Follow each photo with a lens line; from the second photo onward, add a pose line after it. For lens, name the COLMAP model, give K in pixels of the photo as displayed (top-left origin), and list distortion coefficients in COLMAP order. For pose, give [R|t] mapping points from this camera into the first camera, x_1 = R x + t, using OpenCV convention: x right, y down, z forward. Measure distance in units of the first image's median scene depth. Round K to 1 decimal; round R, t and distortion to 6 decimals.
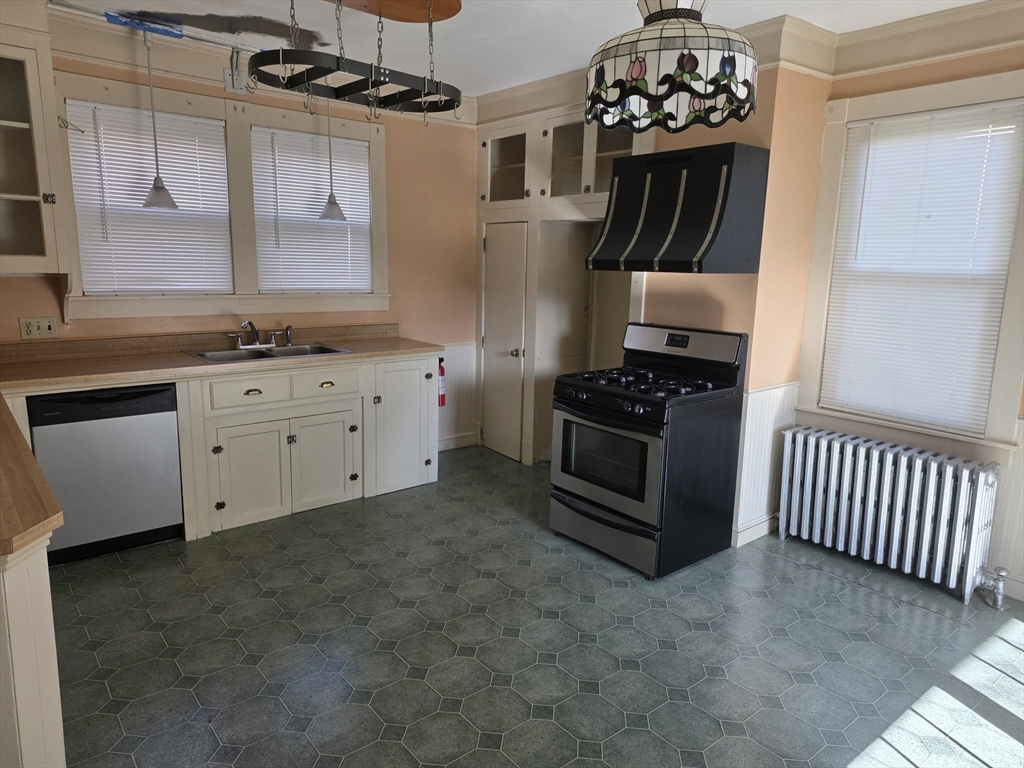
lens RADIAL K [[681.1, 0, 509.1], [0, 681.1, 376.8], [0, 0, 1]] dist [0.084498, -0.063539]
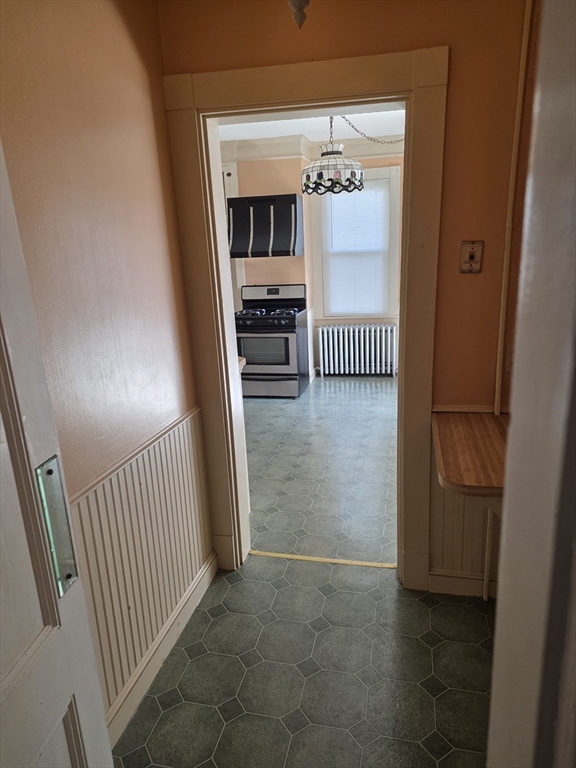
lens RADIAL K [[510.8, 0, 293.9], [0, 510.8, 403.7], [0, 0, 1]] dist [0.084498, -0.063539]
pose [[0.785223, -0.225300, 0.576771, -0.766886], [0.164020, 0.973865, 0.157115, 0.050438], [-0.597095, -0.028768, 0.801655, -0.327568]]
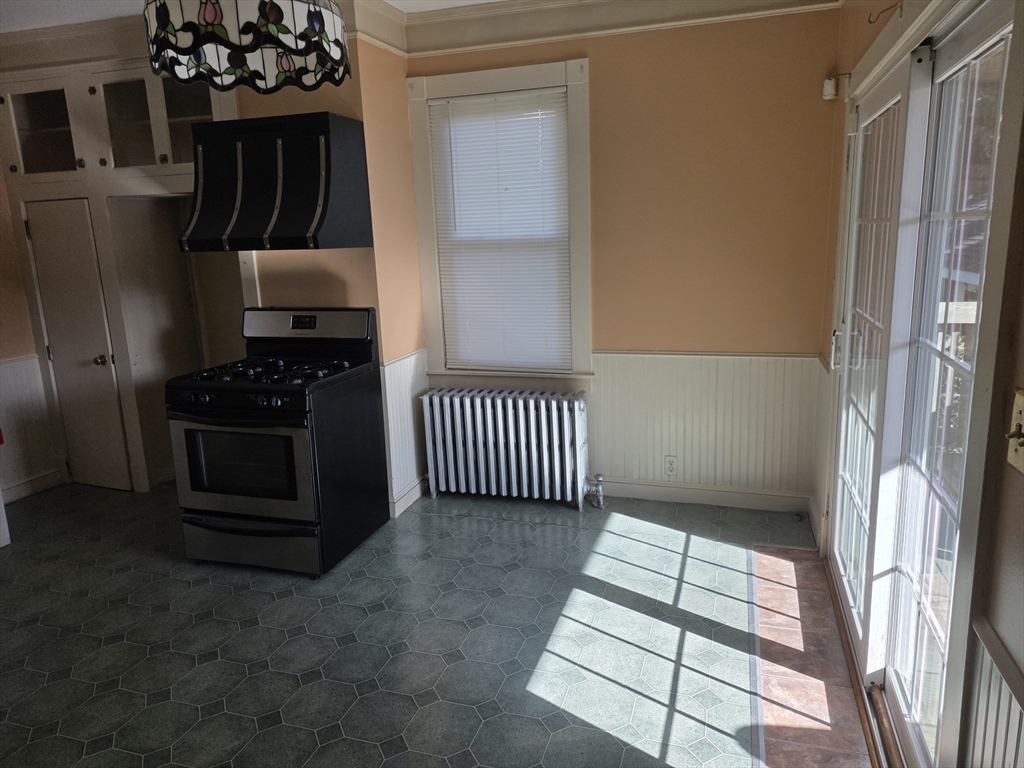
lens RADIAL K [[681.1, 0, 524.2], [0, 681.1, 368.3], [0, 0, 1]] dist [0.084498, -0.063539]
pose [[0.837309, -0.156048, 0.523987, -0.006295], [0.146298, 0.987402, 0.060279, -0.003234], [-0.526792, 0.026186, 0.849591, 0.043153]]
